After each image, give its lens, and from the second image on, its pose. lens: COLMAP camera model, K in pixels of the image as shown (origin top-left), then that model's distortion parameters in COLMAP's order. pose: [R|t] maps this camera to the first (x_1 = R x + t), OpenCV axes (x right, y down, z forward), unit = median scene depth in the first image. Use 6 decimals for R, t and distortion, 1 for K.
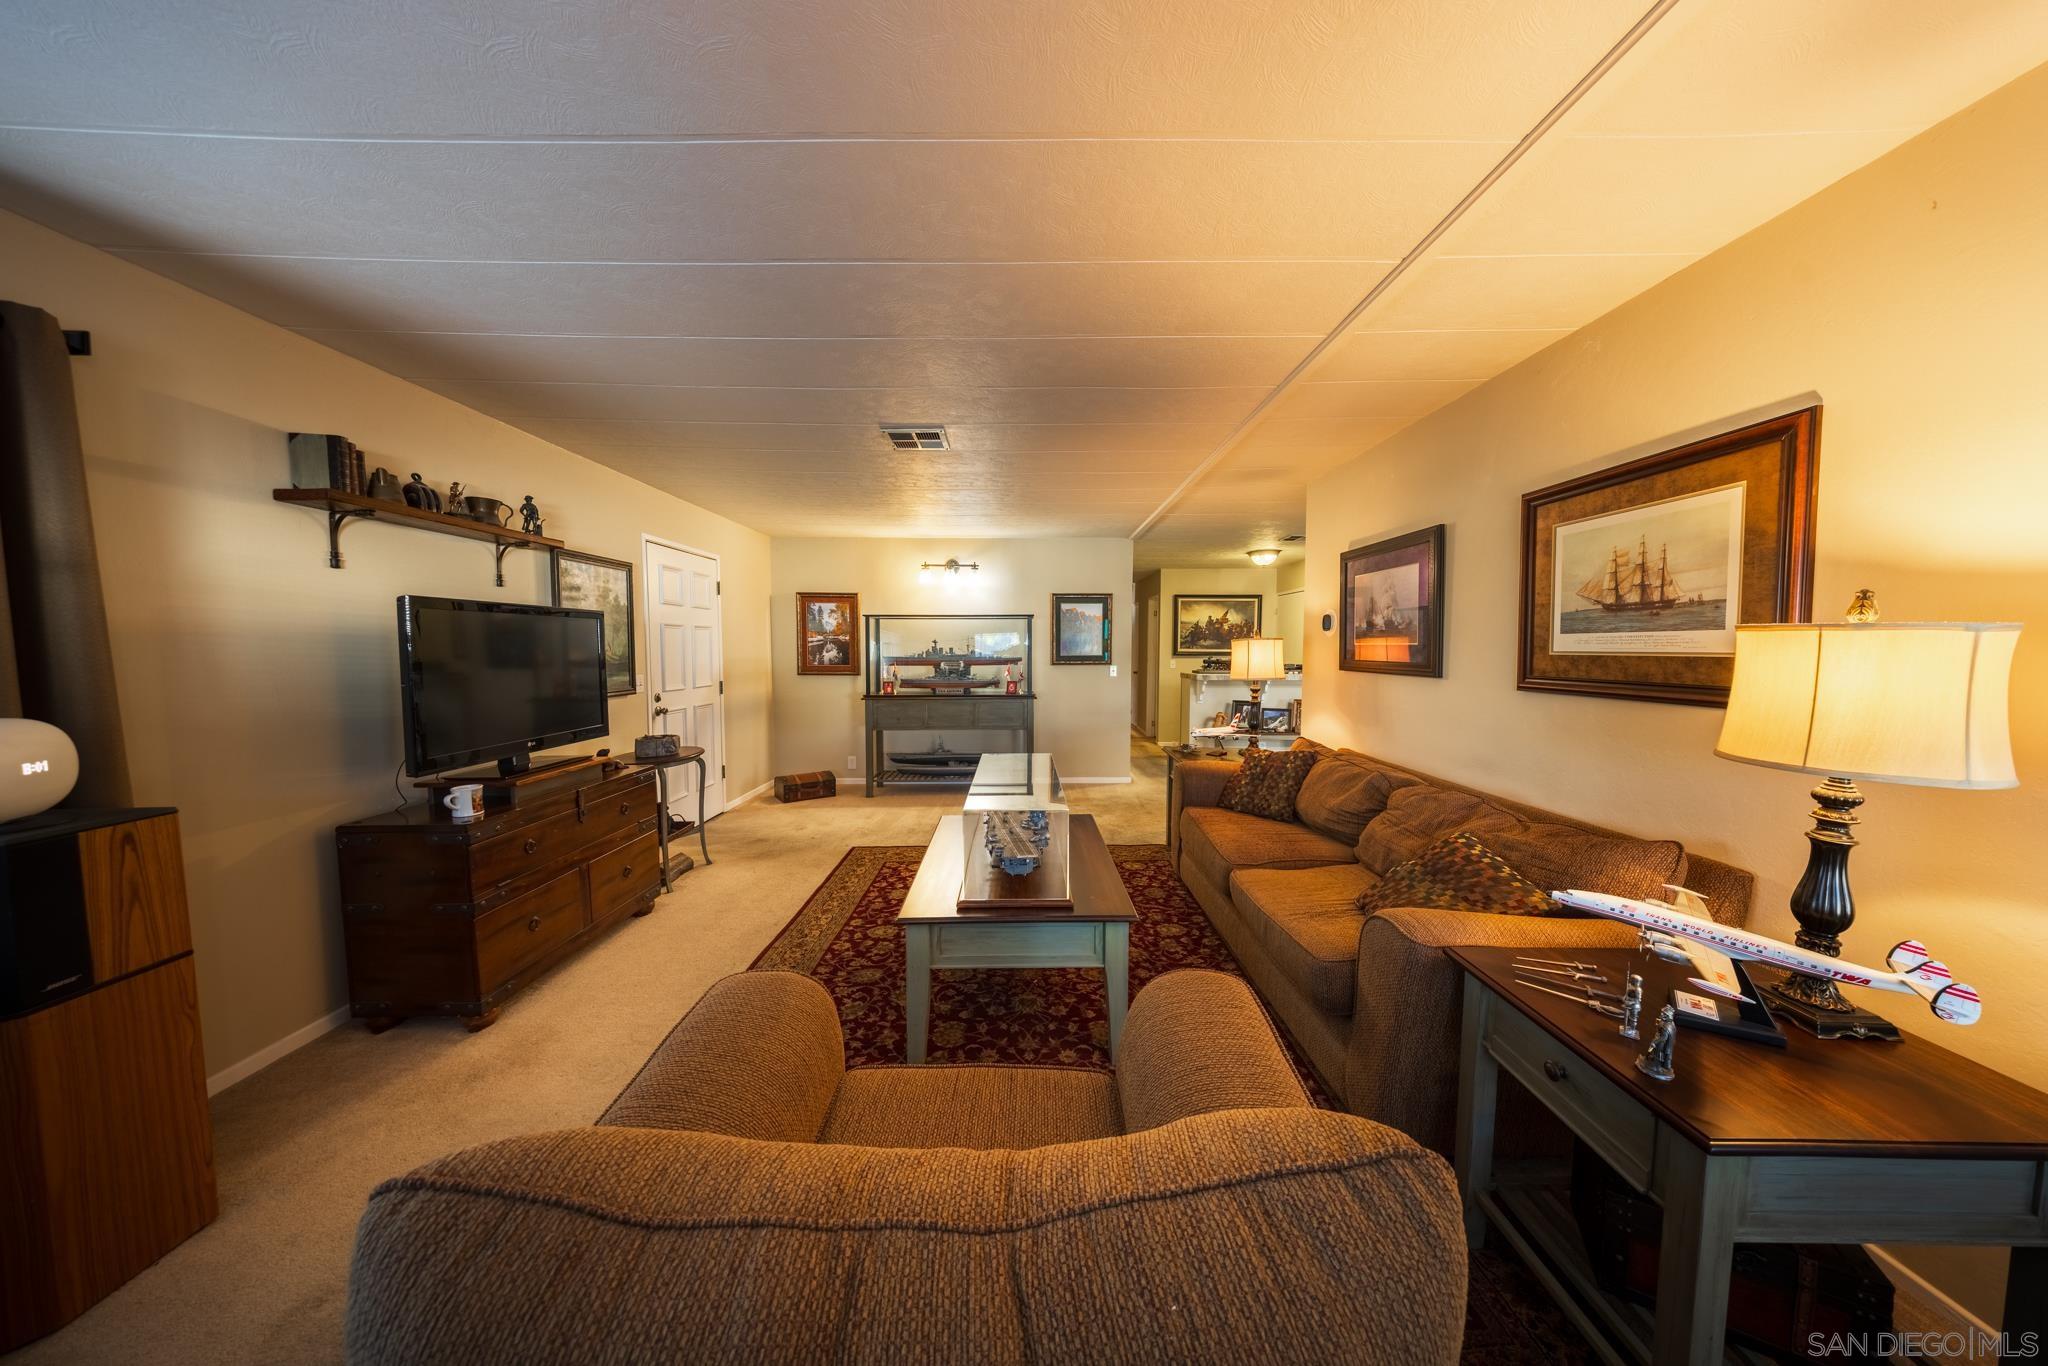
lens RADIAL K [[613.6, 0, 1032.0], [0, 613.6, 676.7], [0, 0, 1]] dist [-0.000066, -0.003647]
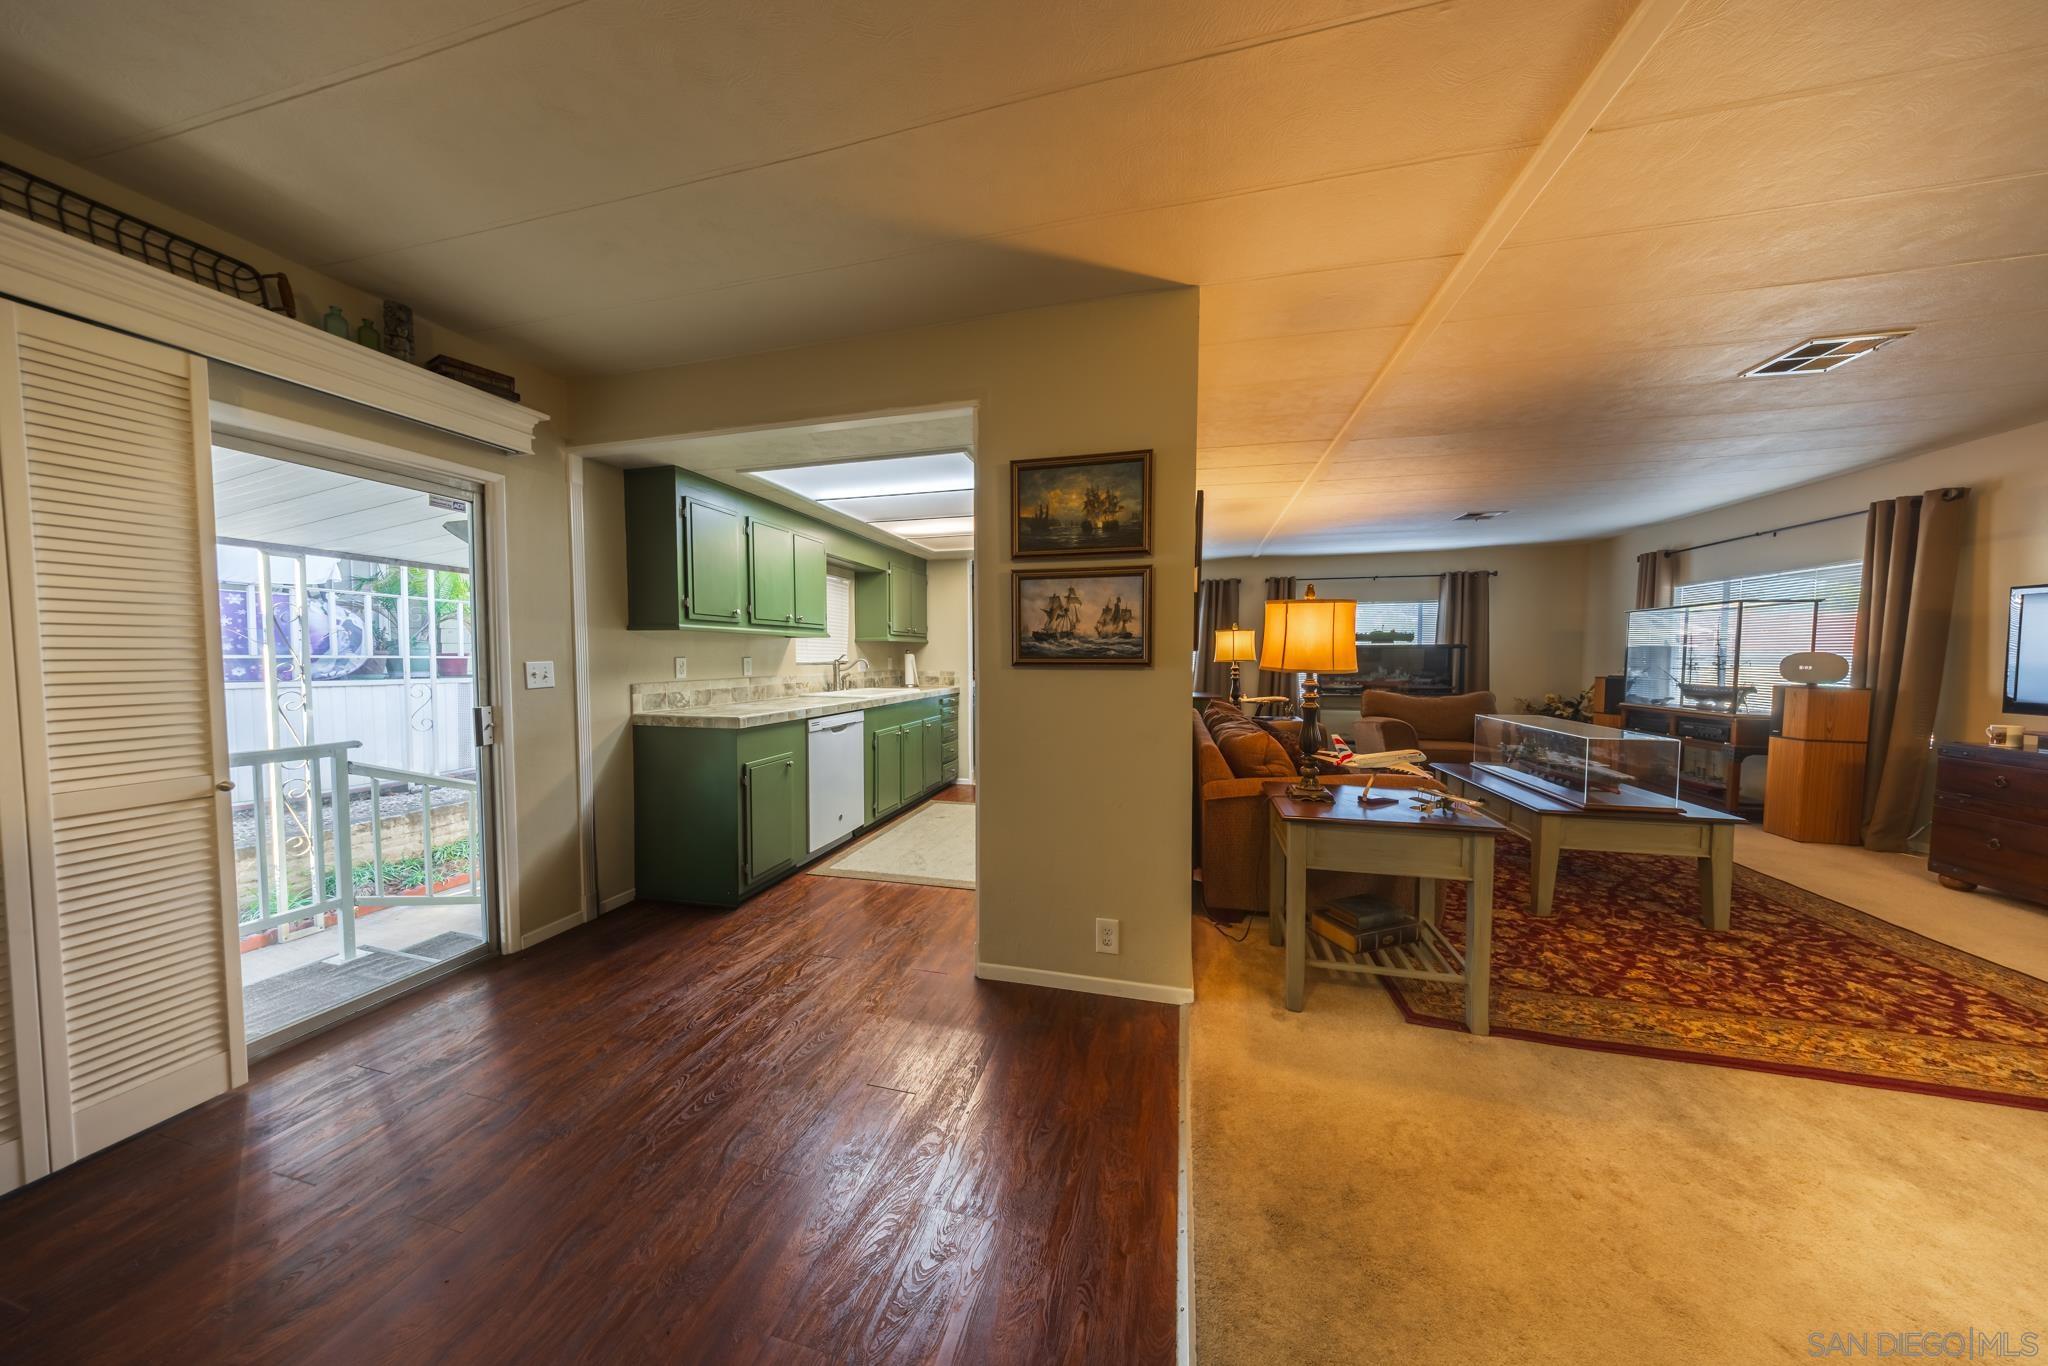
lens RADIAL K [[594.0, 0, 1030.4], [0, 594.0, 685.3], [0, 0, 1]] dist [-0.000692, -0.000034]
pose [[-0.966538, -0.014449, 0.256118, 0.649436], [0.012024, 0.994763, 0.101495, -0.057221], [-0.256243, 0.101179, -0.961302, 2.179208]]
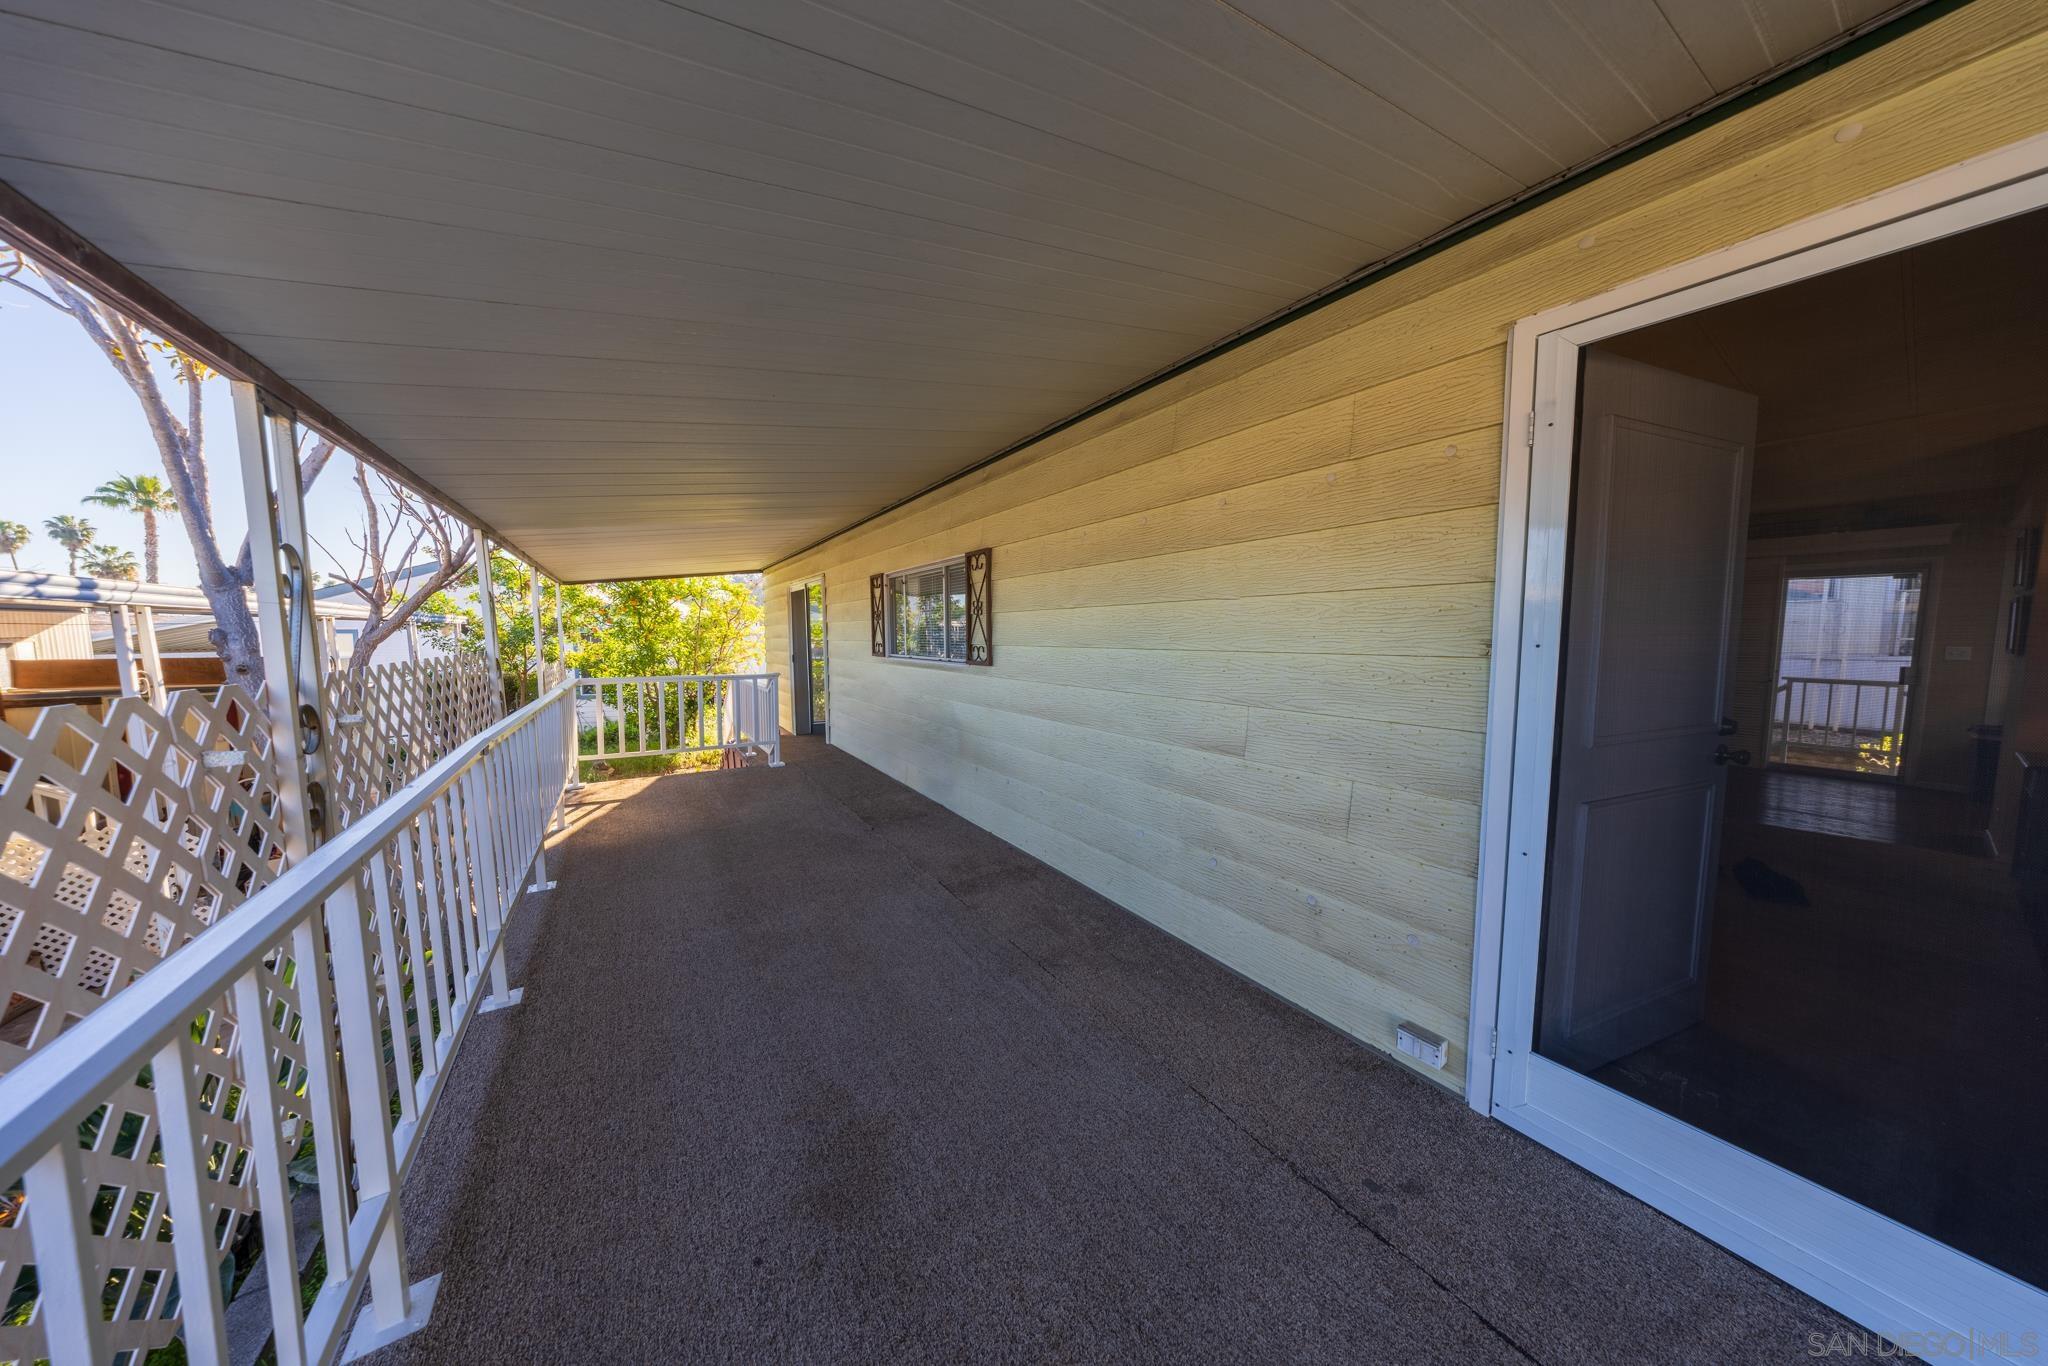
lens RADIAL K [[592.9, 0, 1026.7], [0, 592.9, 680.4], [0, 0, 1]] dist [0.000402, -0.003131]
pose [[0.832560, -0.044198, 0.552169, -1.602929], [0.030990, 0.998967, 0.033236, -0.052588], [-0.553067, -0.010559, 0.833070, 1.596826]]
